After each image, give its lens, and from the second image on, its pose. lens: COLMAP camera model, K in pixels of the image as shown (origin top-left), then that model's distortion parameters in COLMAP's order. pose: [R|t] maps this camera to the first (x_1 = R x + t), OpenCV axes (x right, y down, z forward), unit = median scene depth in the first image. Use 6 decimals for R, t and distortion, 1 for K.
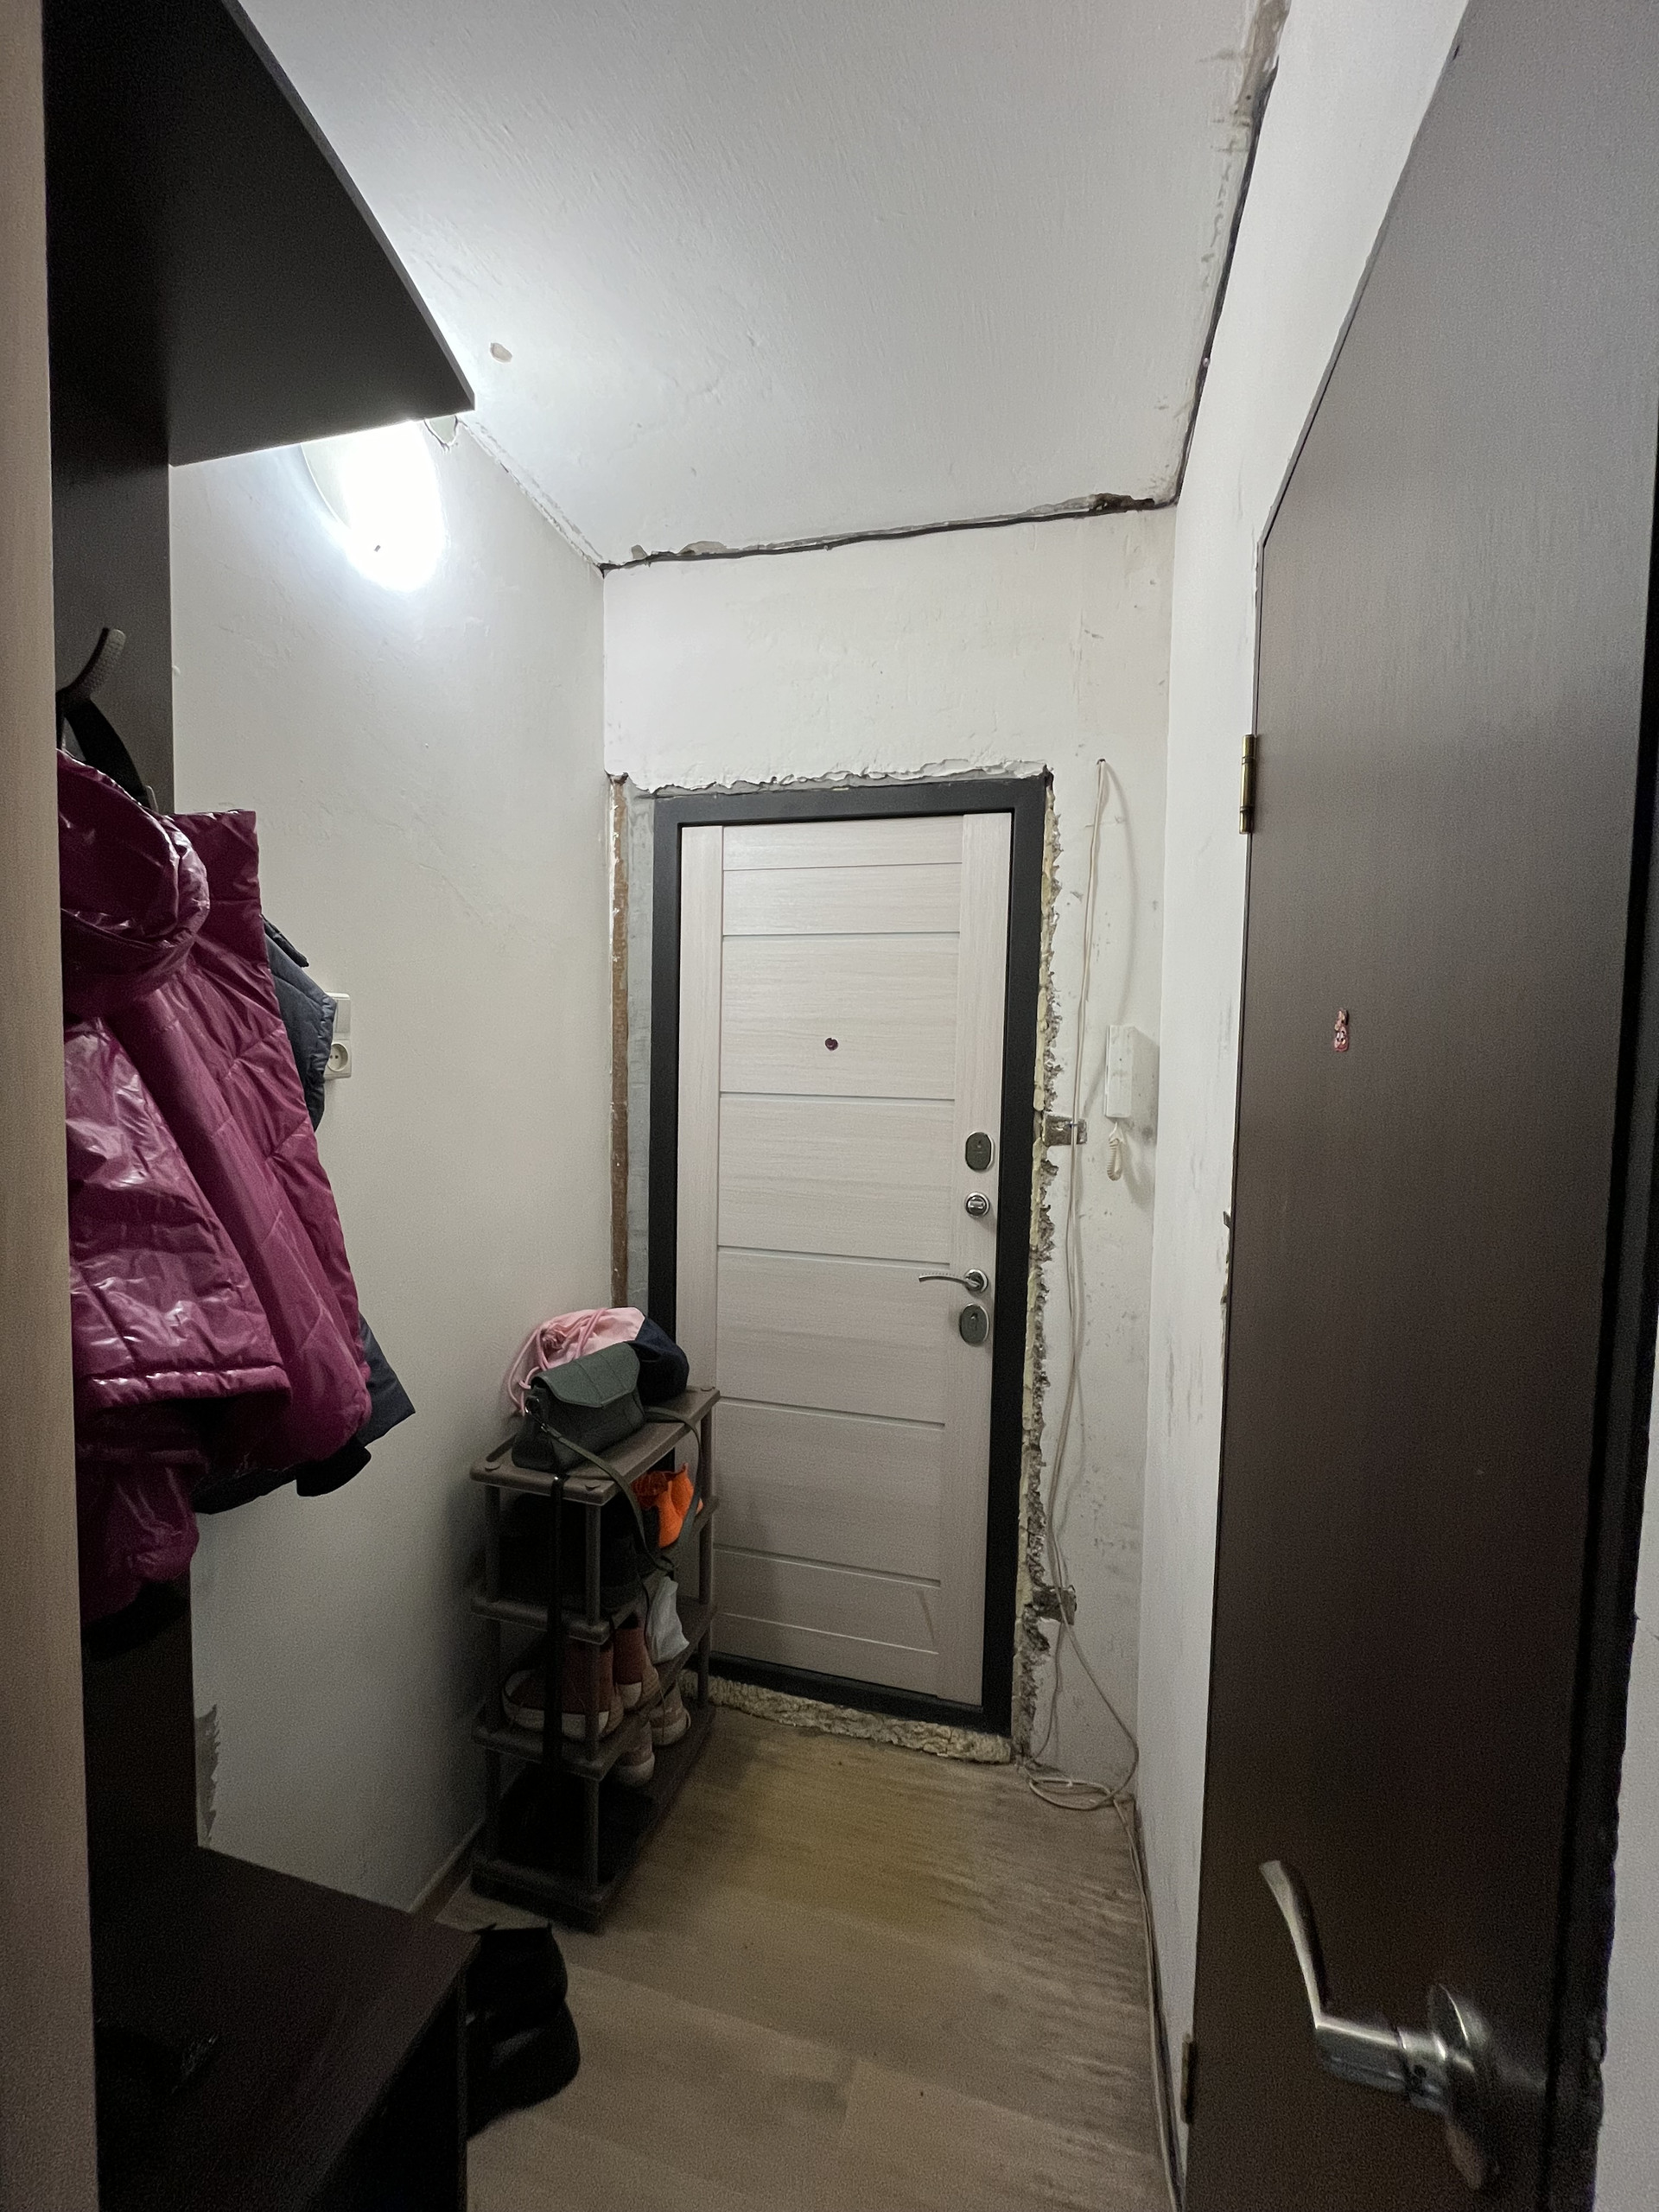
lens RADIAL K [[893.7, 0, 828.8], [0, 893.7, 1090.6], [0, 0, 1]] dist [0.006747, -0.001386]
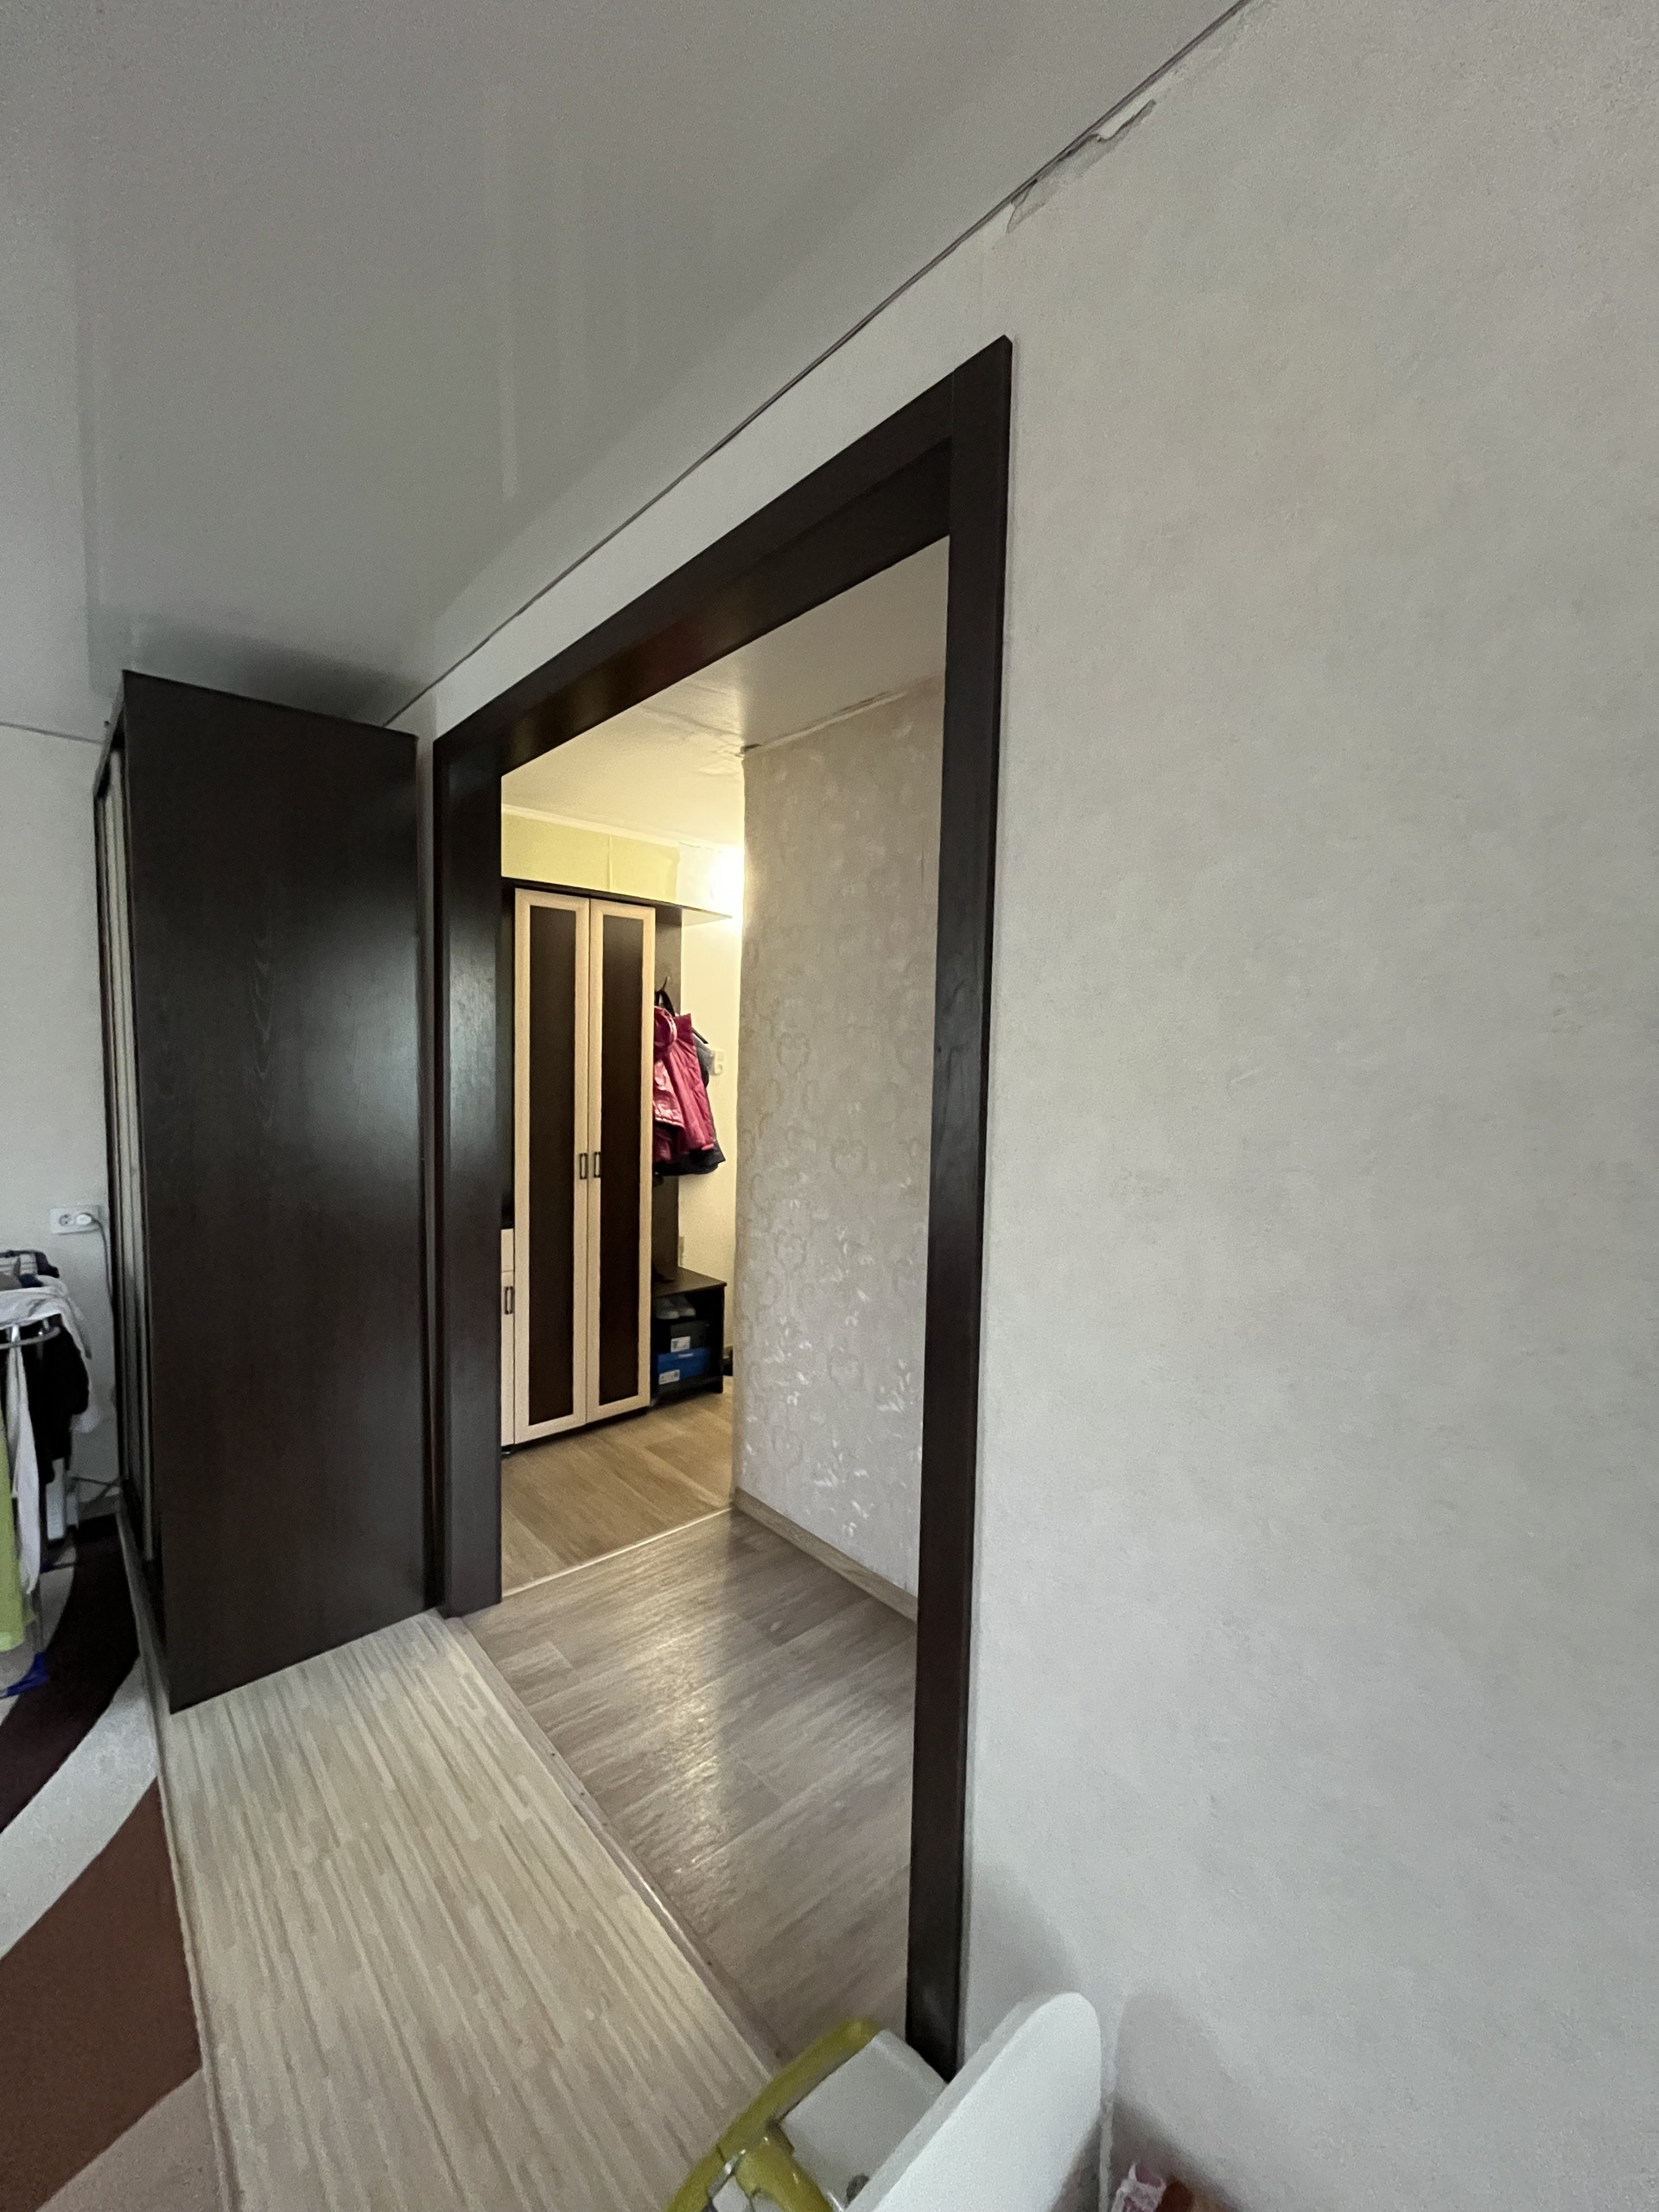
lens RADIAL K [[893.7, 0, 823.7], [0, 893.7, 1110.0], [0, 0, 1]] dist [0.006747, -0.001386]
pose [[0.840321, 0.016090, -0.541850, 2.677270], [-0.031734, 0.999305, -0.019541, 0.277904], [0.541159, 0.033616, 0.840248, -2.712011]]
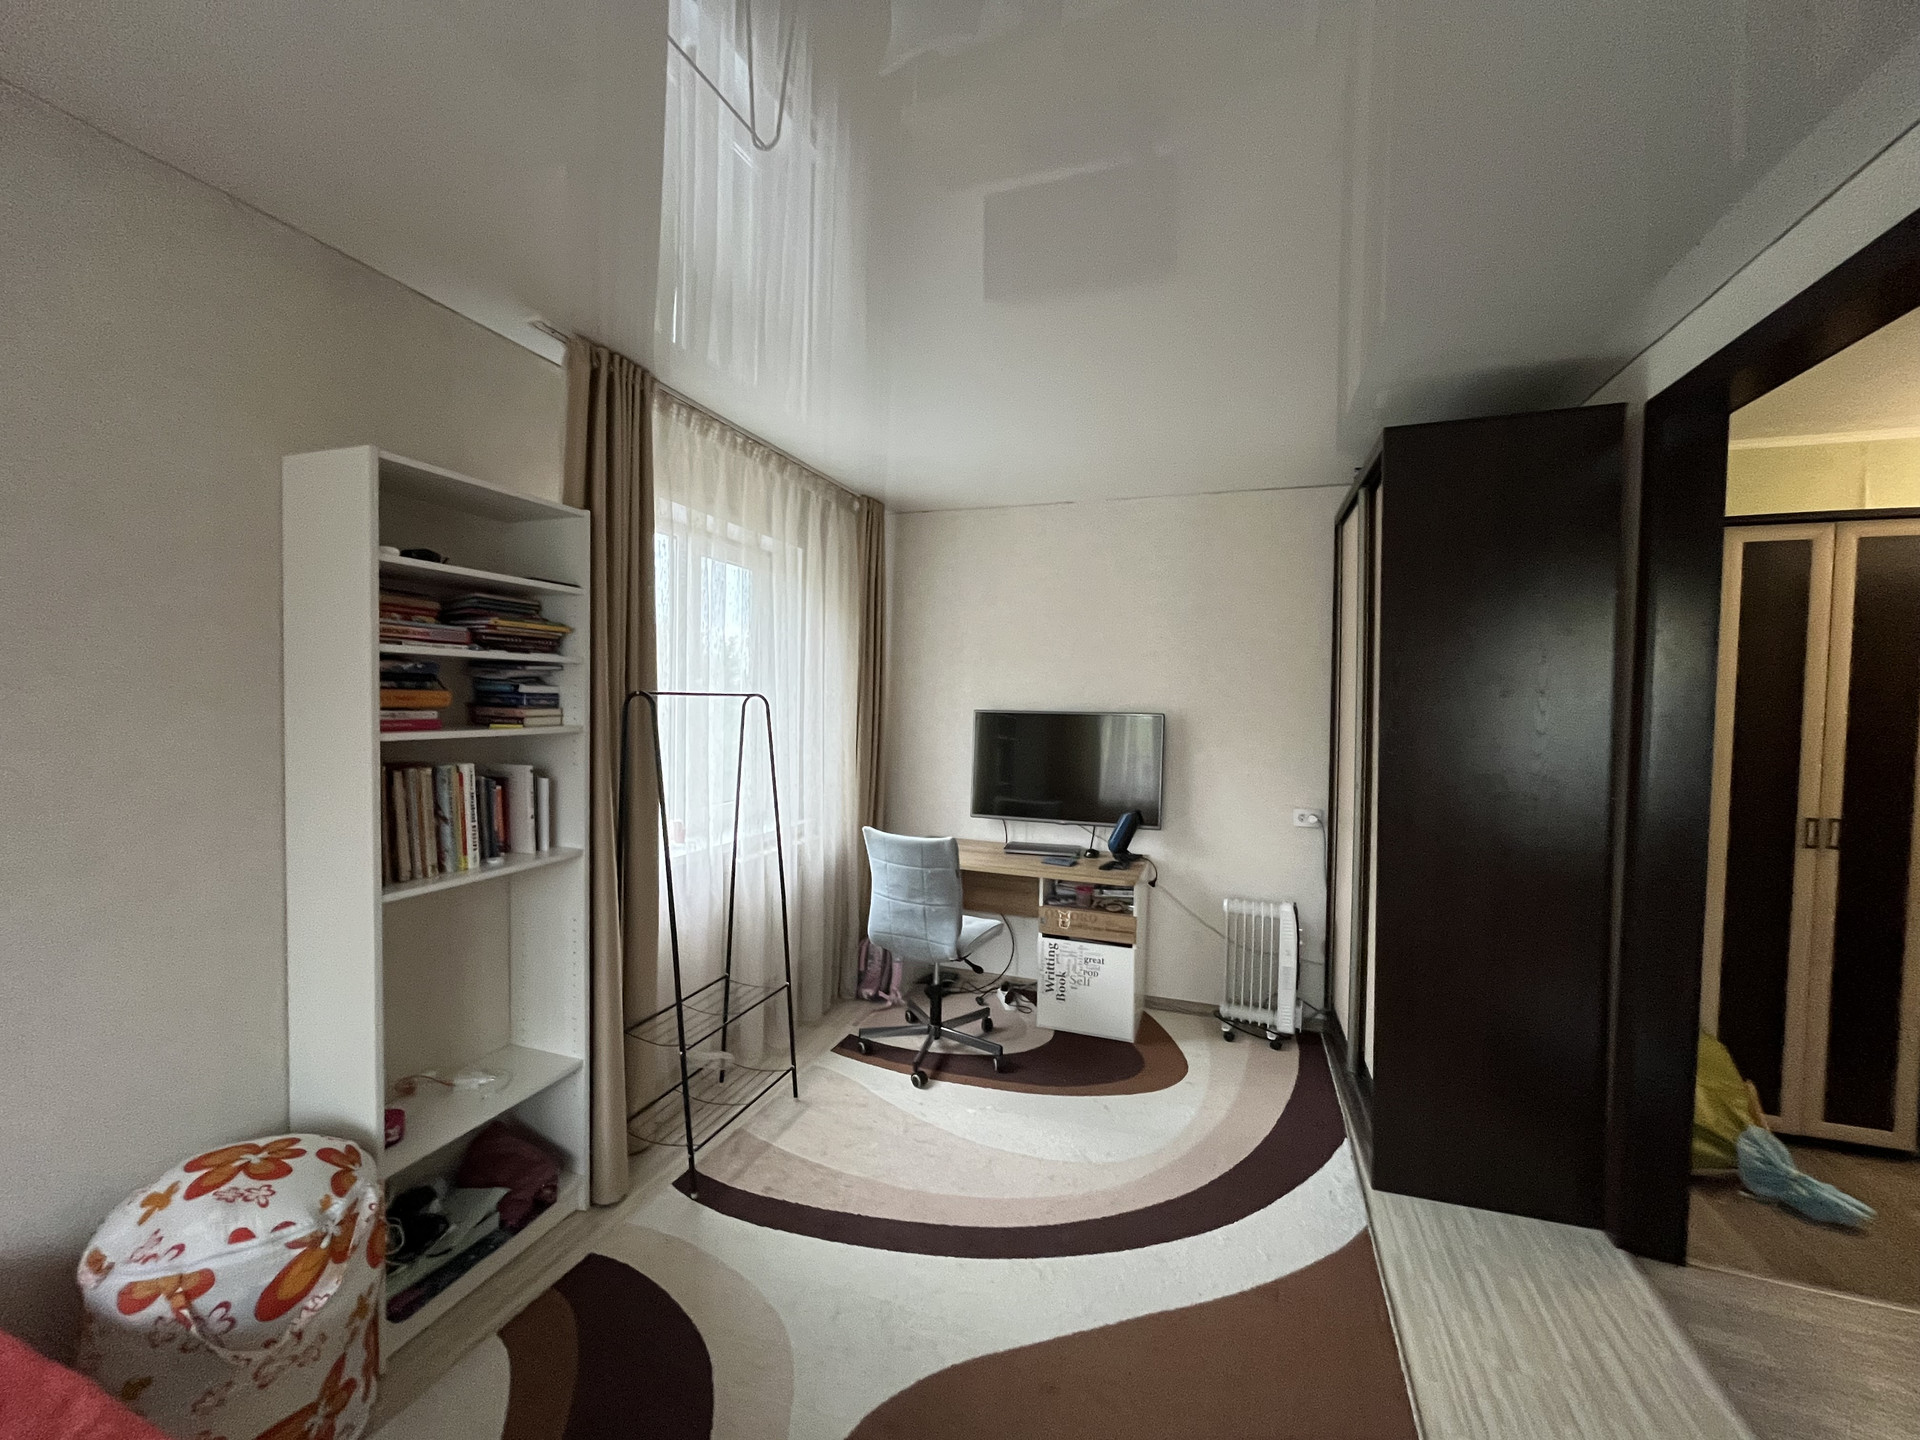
lens RADIAL K [[775.7, 0, 967.2], [0, 775.7, 727.4], [0, 0, 1]] dist [0.006747, -0.001386]
pose [[-0.064380, 0.002704, -0.997922, 2.829090], [-0.093137, 0.995615, 0.008706, 0.363308], [0.993570, 0.093504, -0.063846, -3.024491]]
